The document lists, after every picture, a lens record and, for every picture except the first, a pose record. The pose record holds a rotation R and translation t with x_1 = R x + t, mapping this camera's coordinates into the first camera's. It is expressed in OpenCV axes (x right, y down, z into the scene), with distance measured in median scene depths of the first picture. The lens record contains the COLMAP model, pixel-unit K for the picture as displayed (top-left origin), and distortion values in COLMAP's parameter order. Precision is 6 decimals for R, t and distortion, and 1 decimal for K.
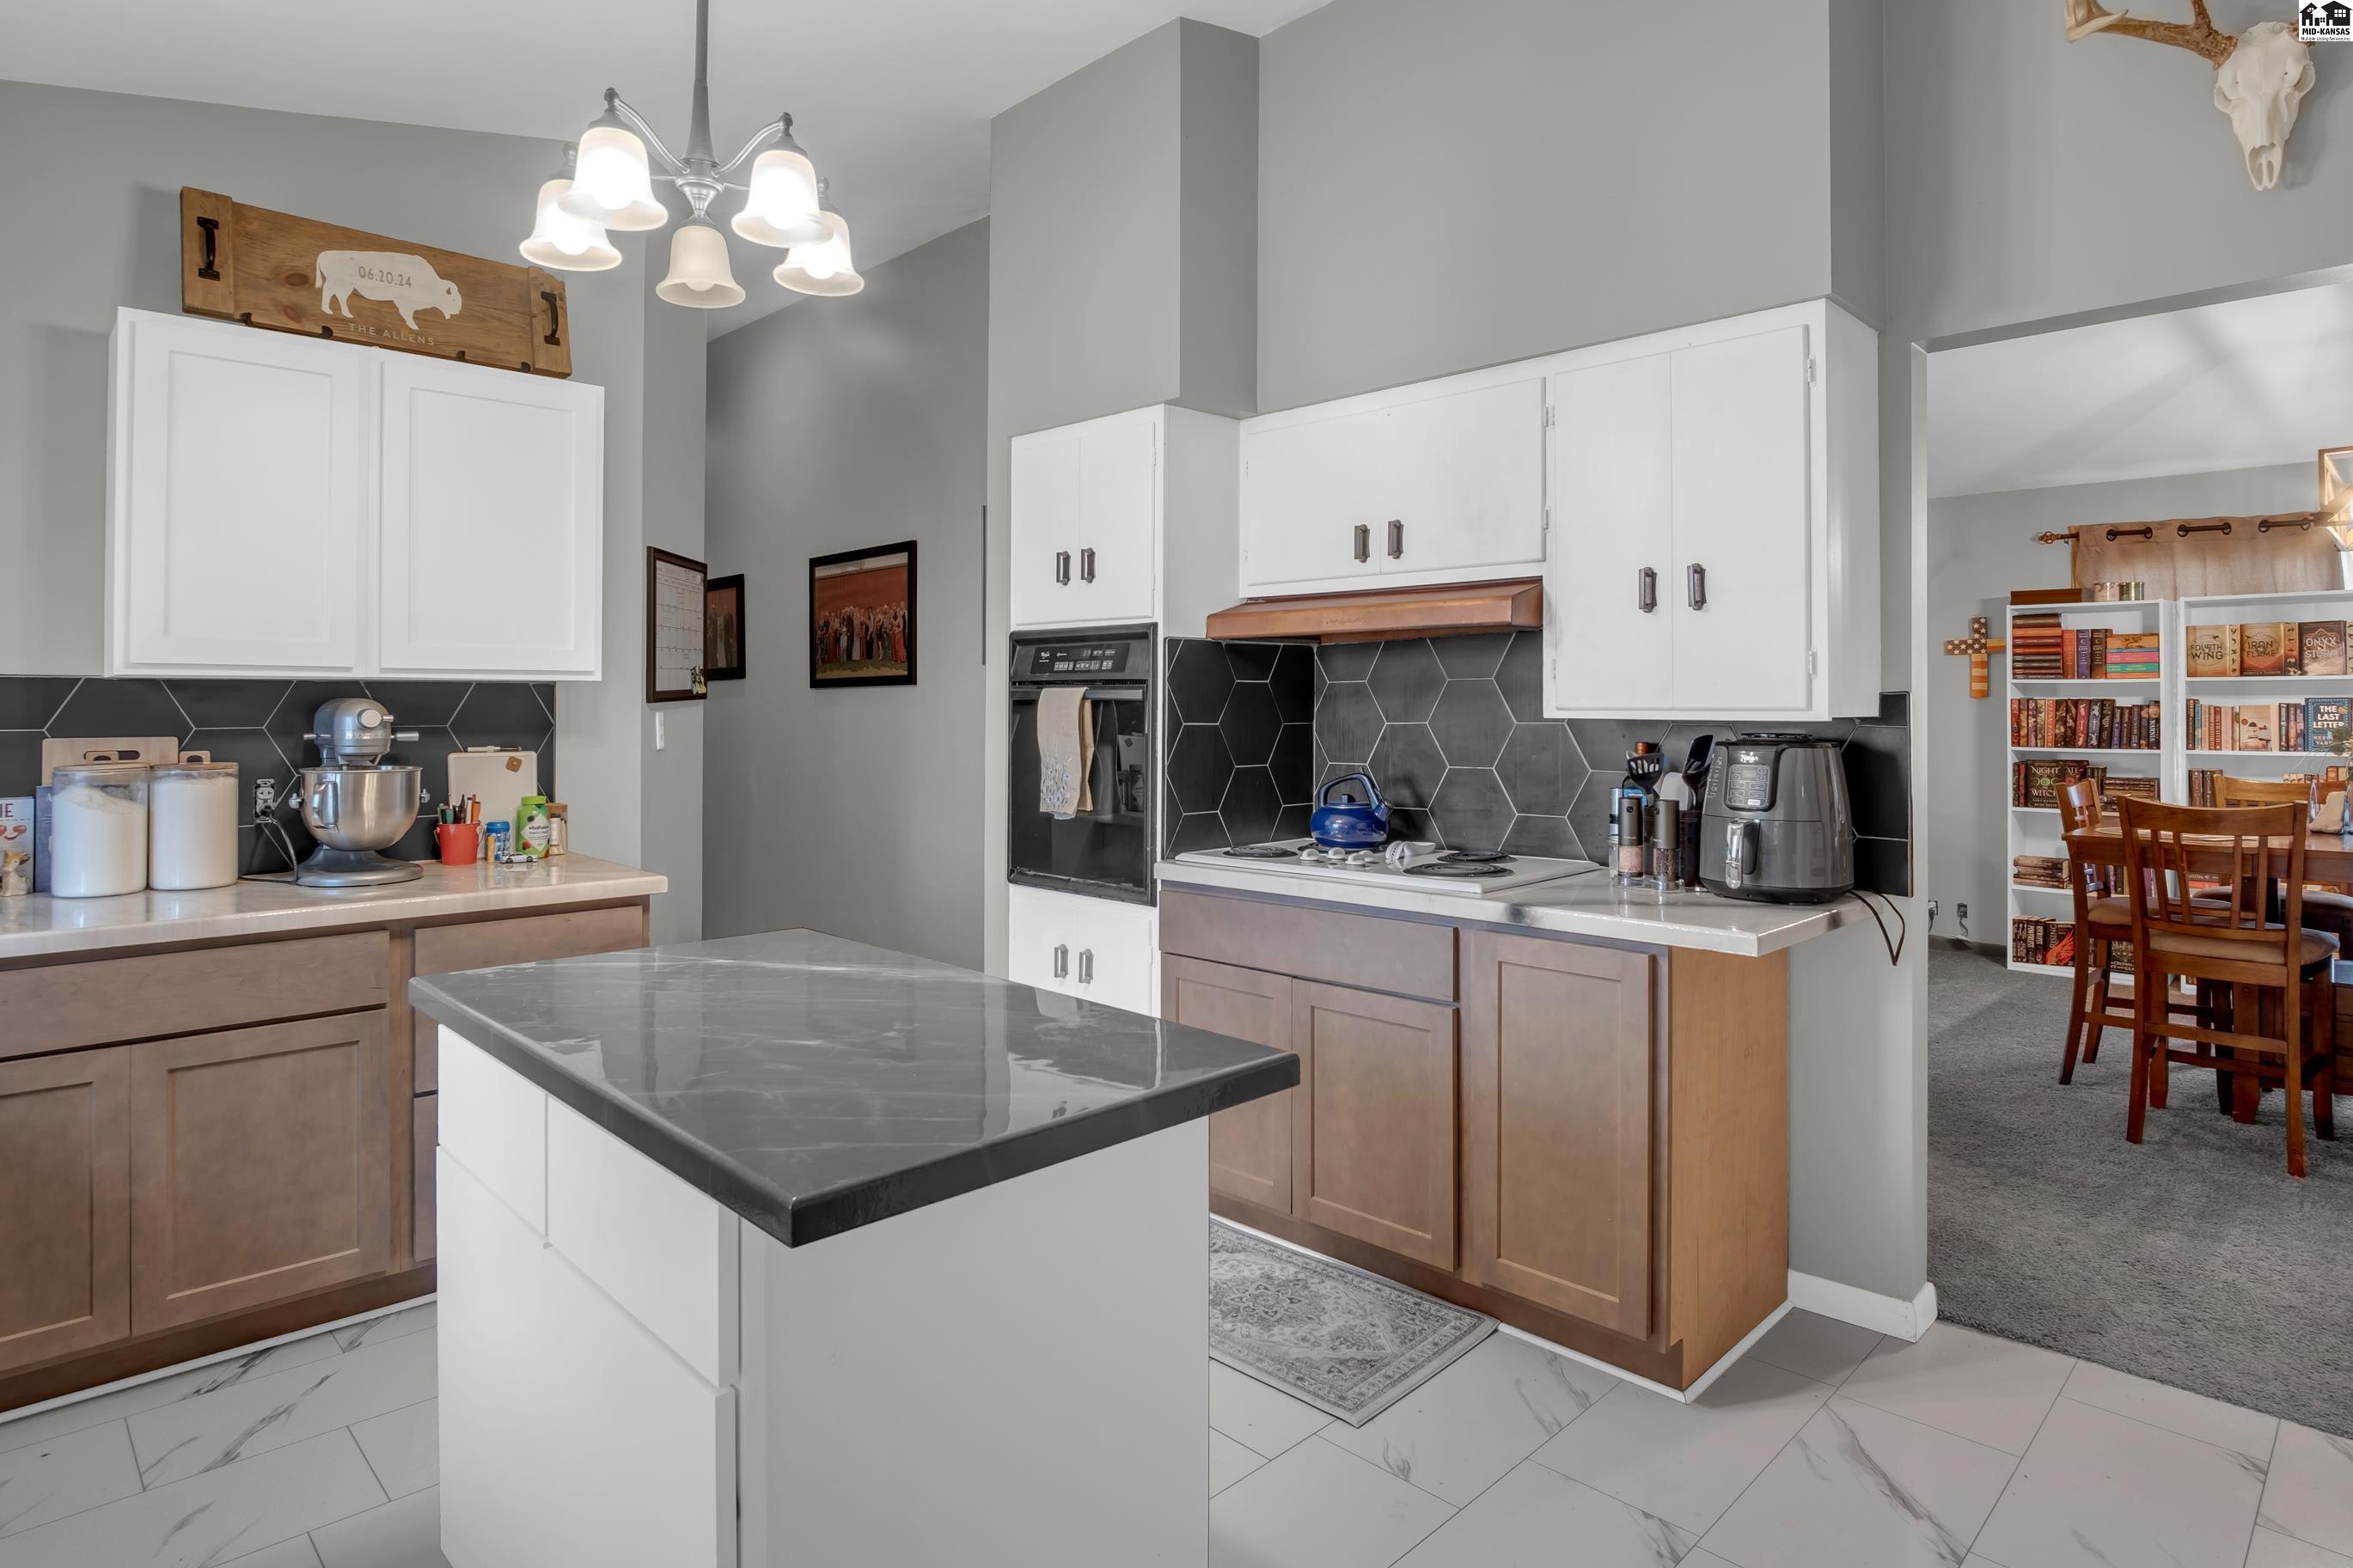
lens RADIAL K [[1287.6, 0, 1174.9], [0, 1287.6, 687.2], [0, 0, 1]] dist [-0.030660, 0.008019]
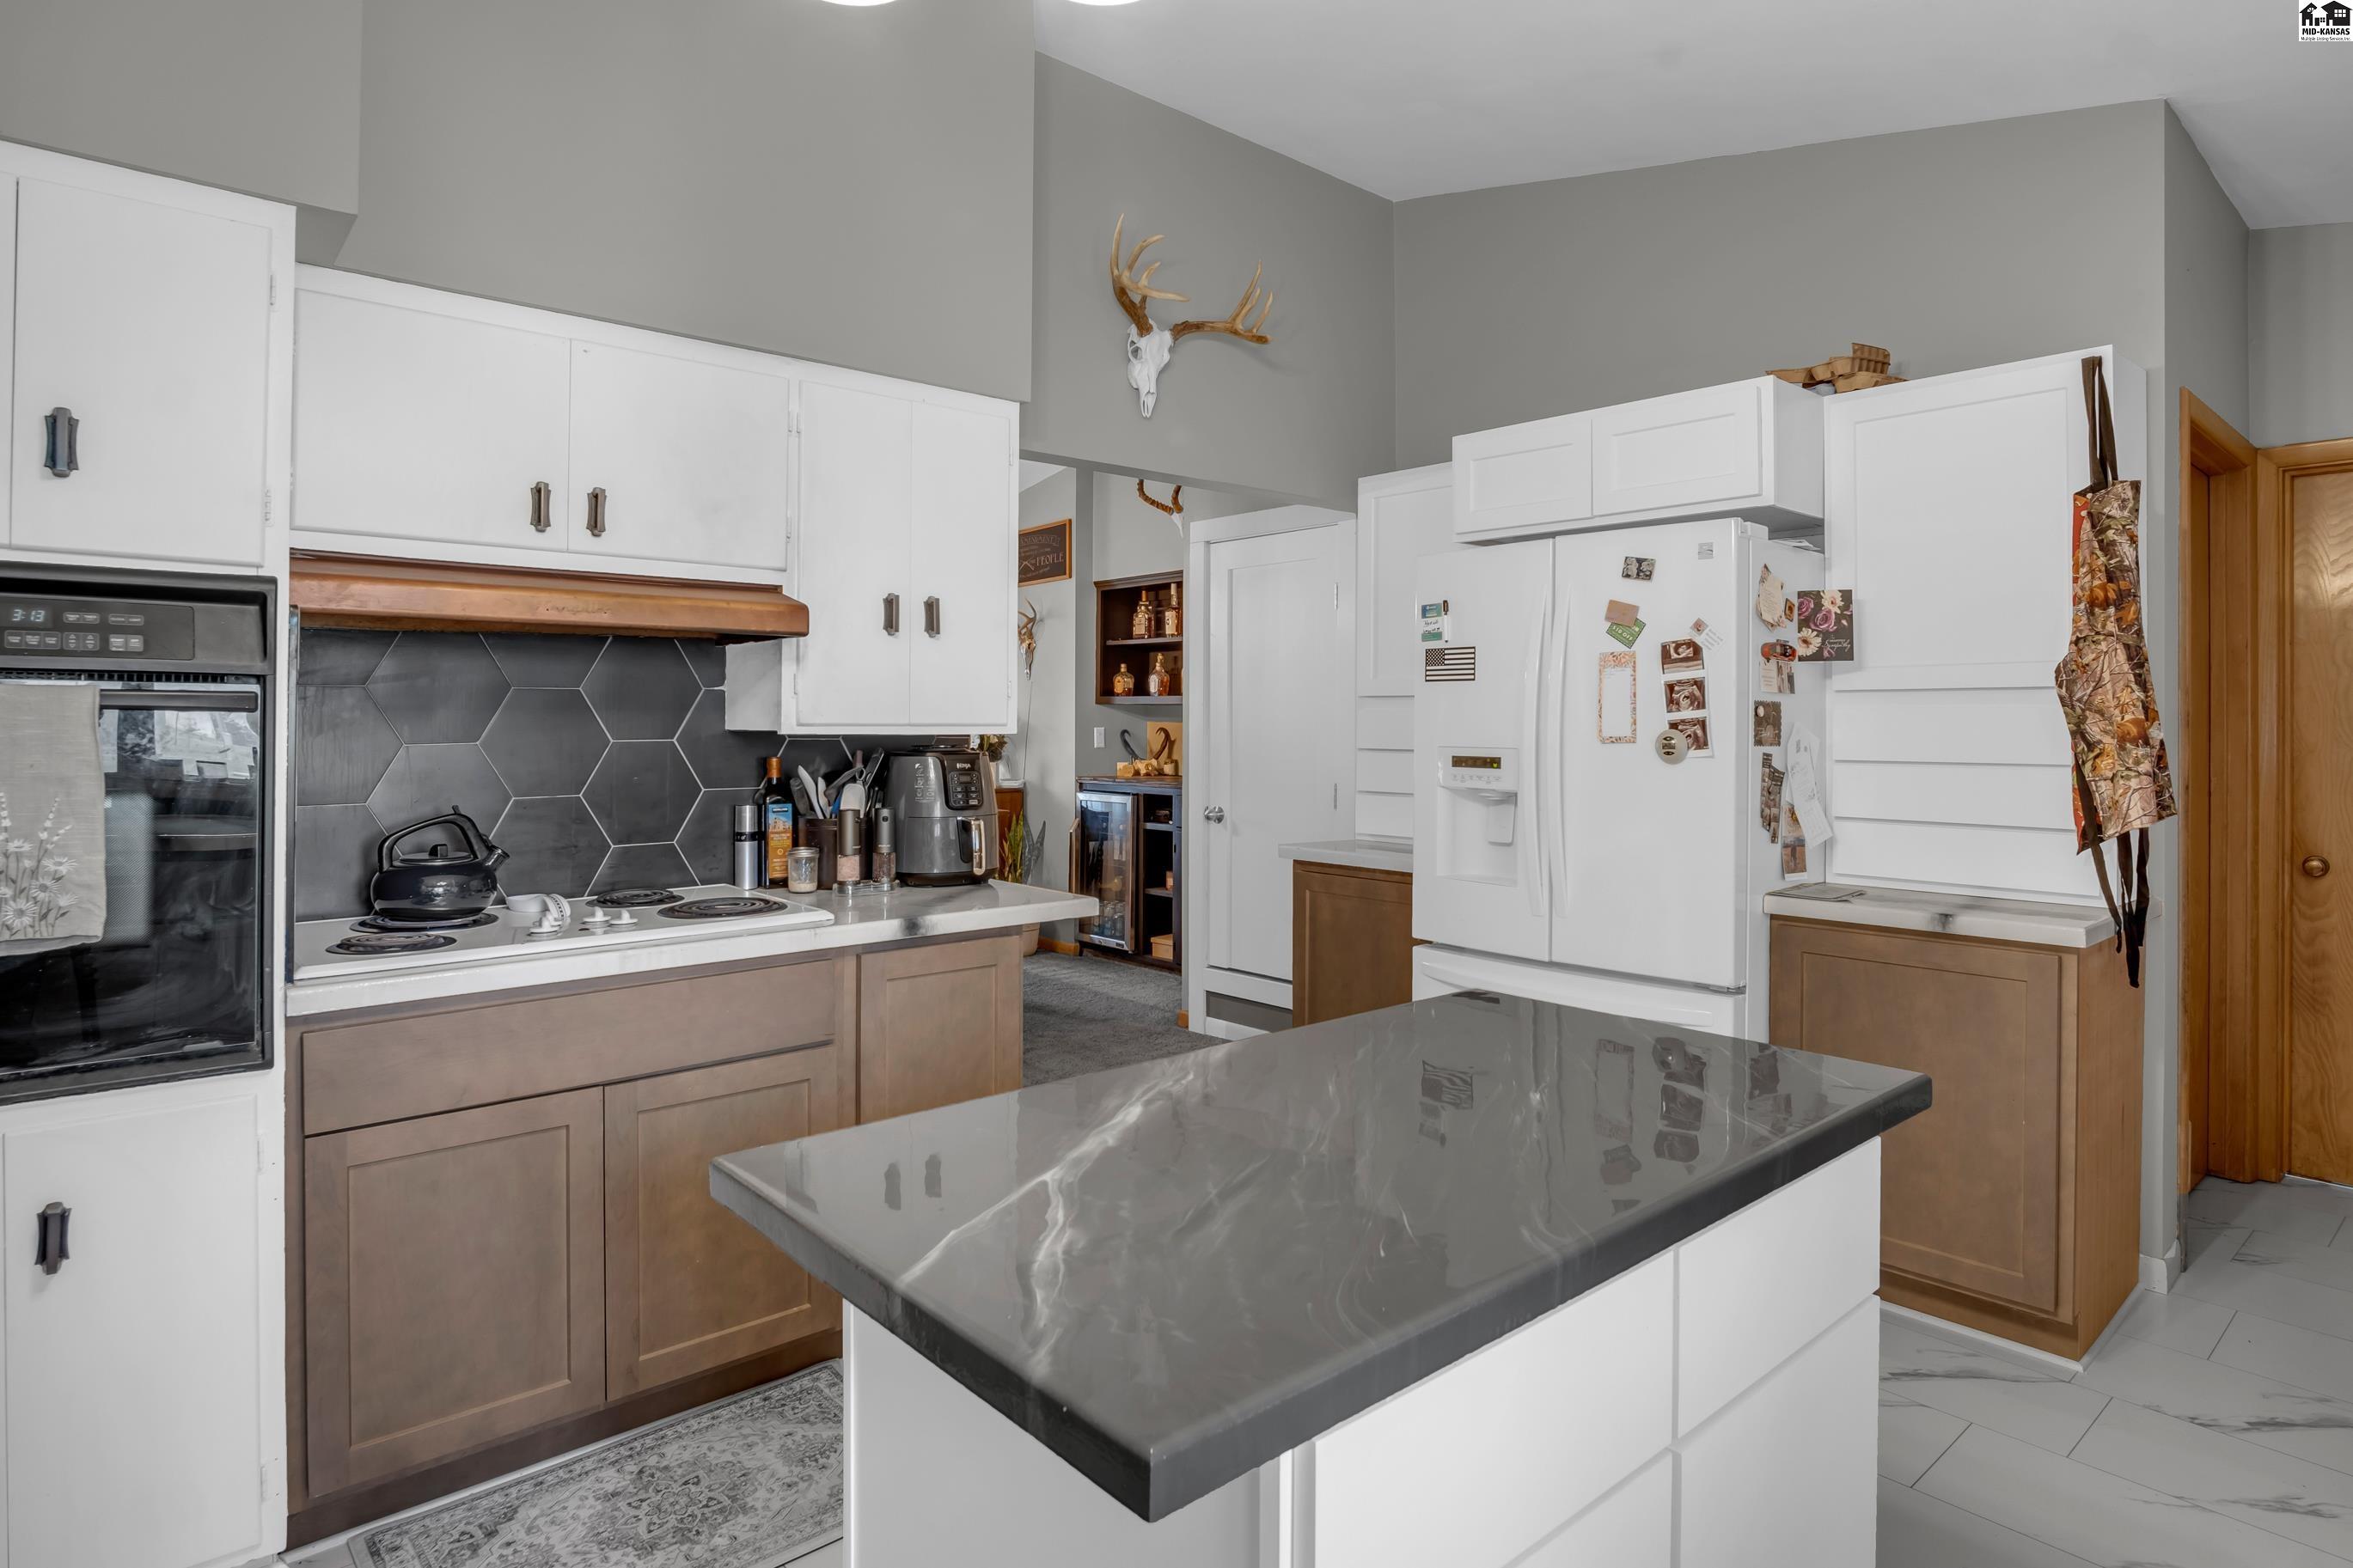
lens RADIAL K [[1284.4, 0, 1177.3], [0, 1284.4, 713.0], [0, 0, 1]] dist [-0.029091, 0.000608]
pose [[0.054032, 0.005606, 0.998523, -0.555951], [-0.015872, 0.999863, -0.004754, 0.007021], [-0.998413, -0.015592, 0.054113, 0.557927]]
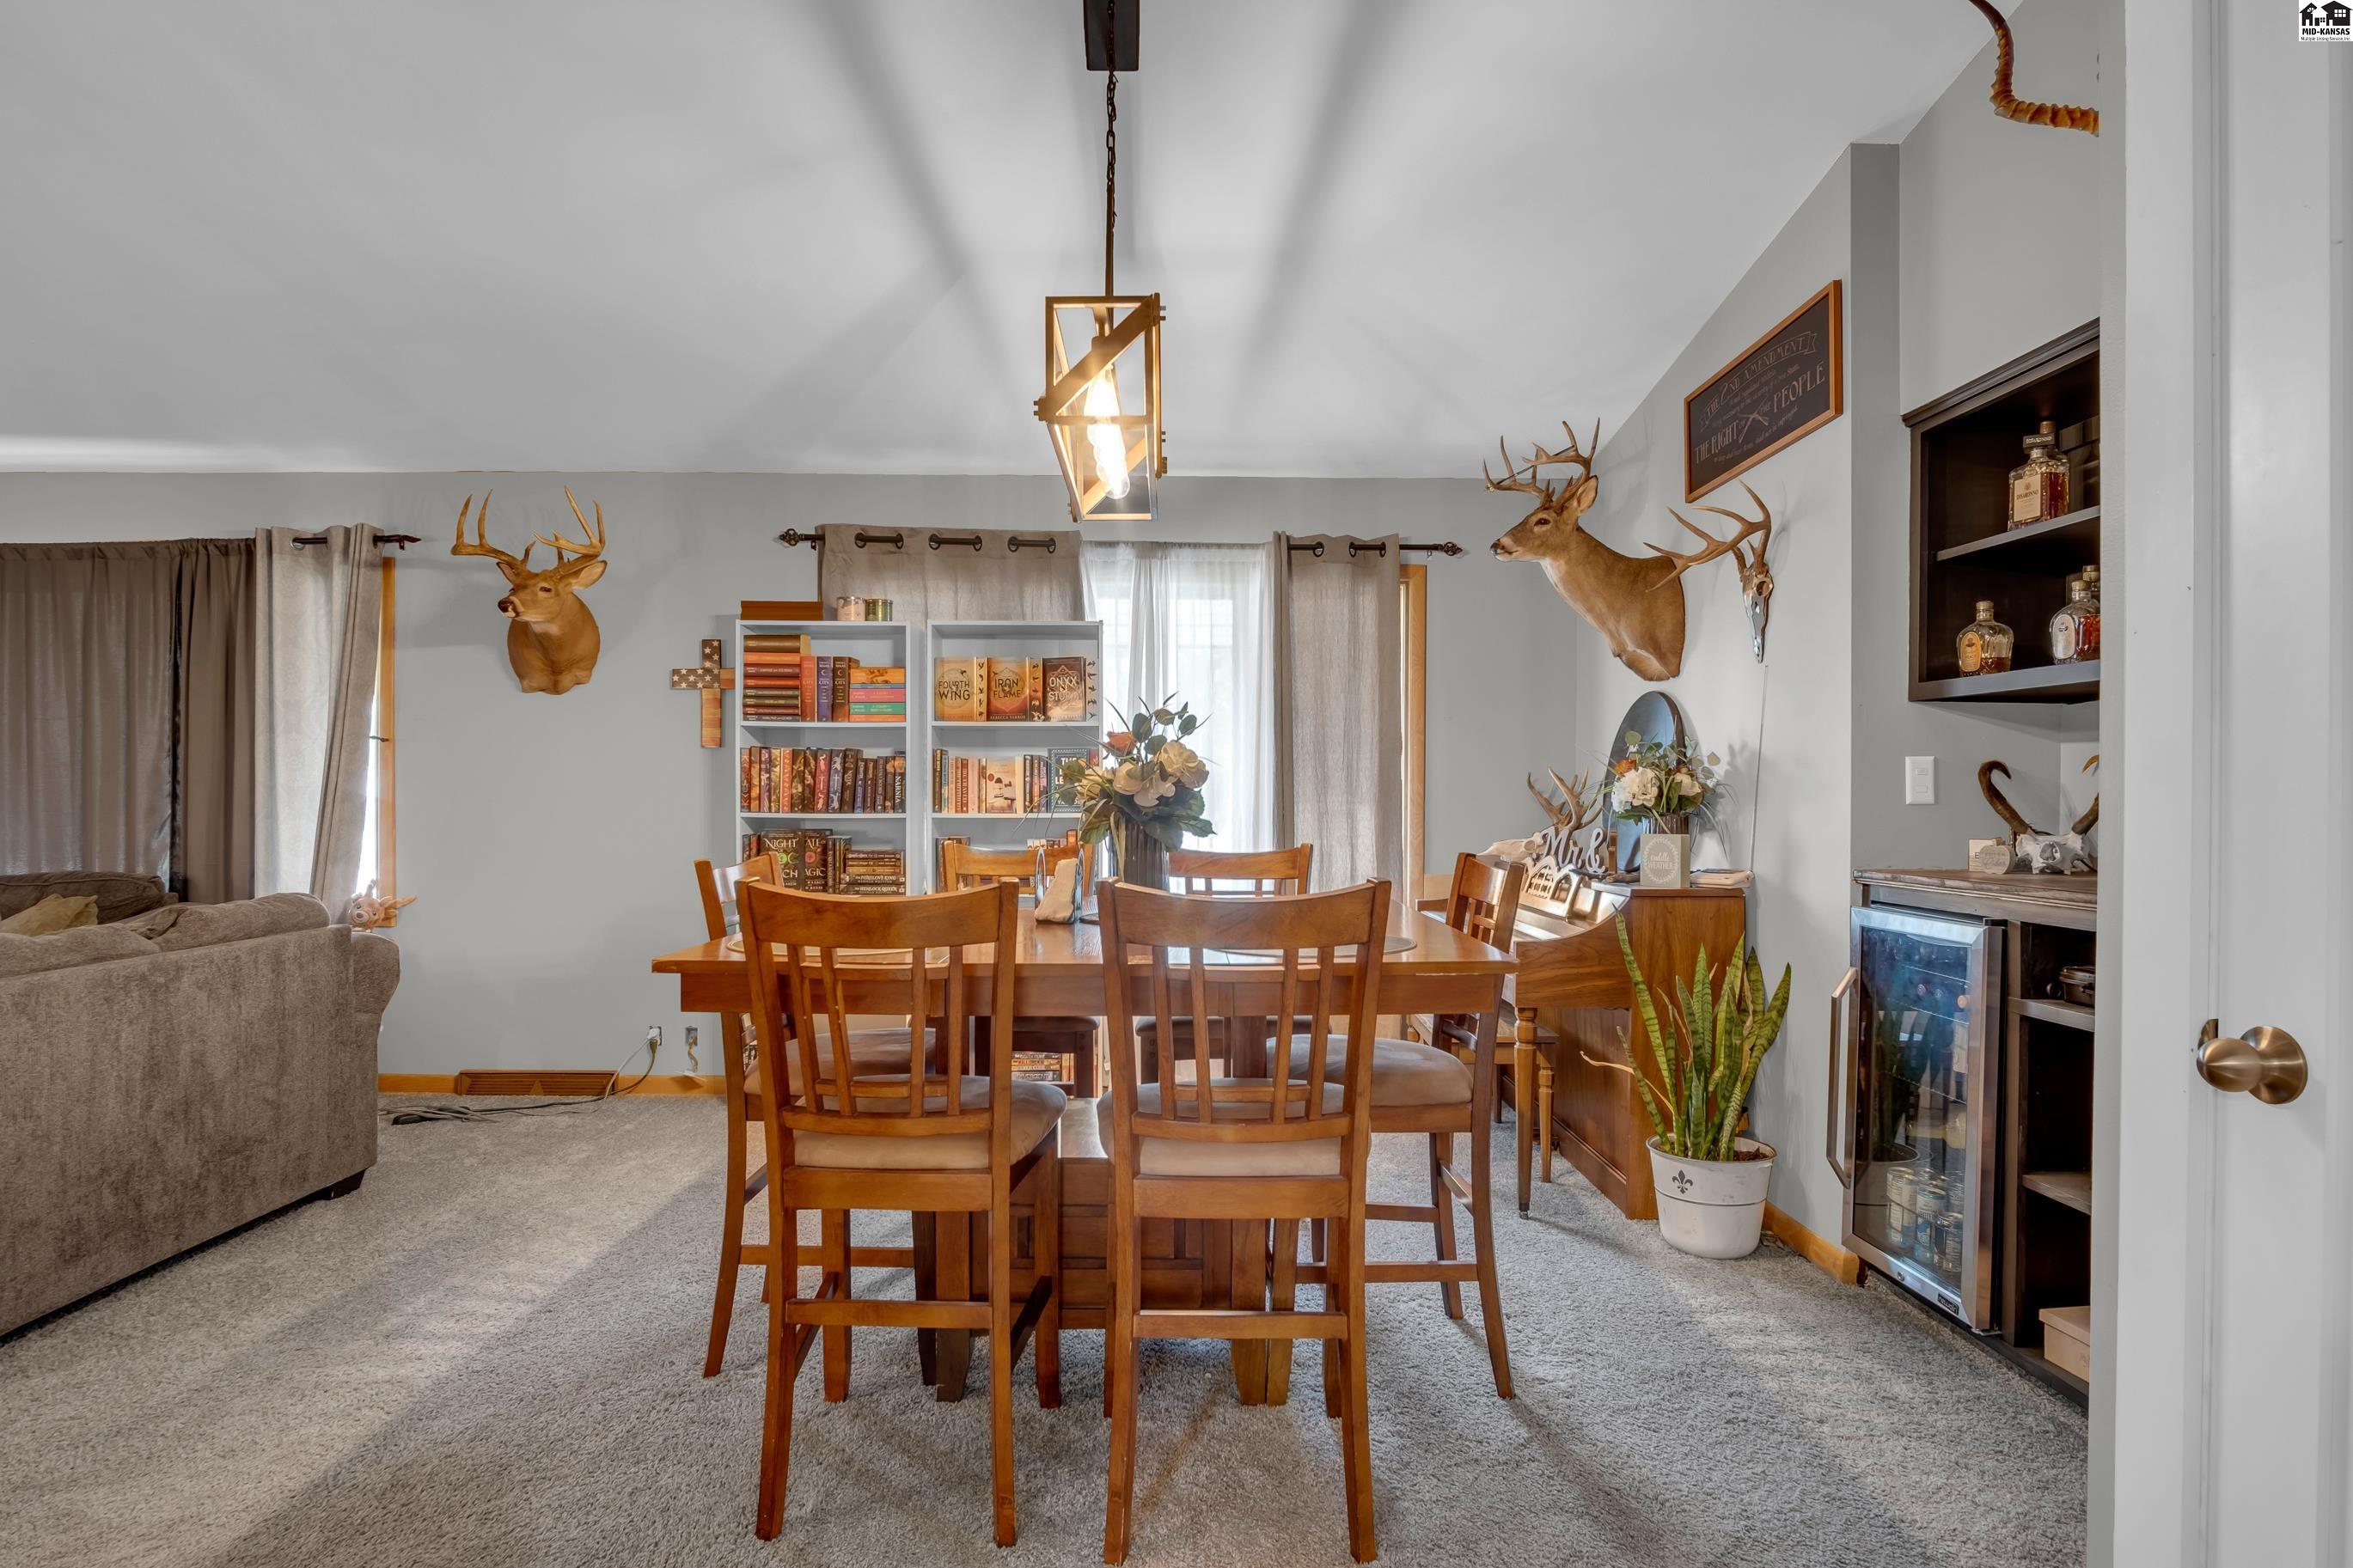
lens RADIAL K [[1253.4, 0, 1172.3], [0, 1253.4, 800.4], [0, 0, 1]] dist [-0.025705, 0.000359]
pose [[0.688048, -0.001941, 0.725662, 0.550042], [-0.012092, 0.999827, 0.014139, 0.048009], [-0.725564, -0.018503, 0.687906, 0.580058]]
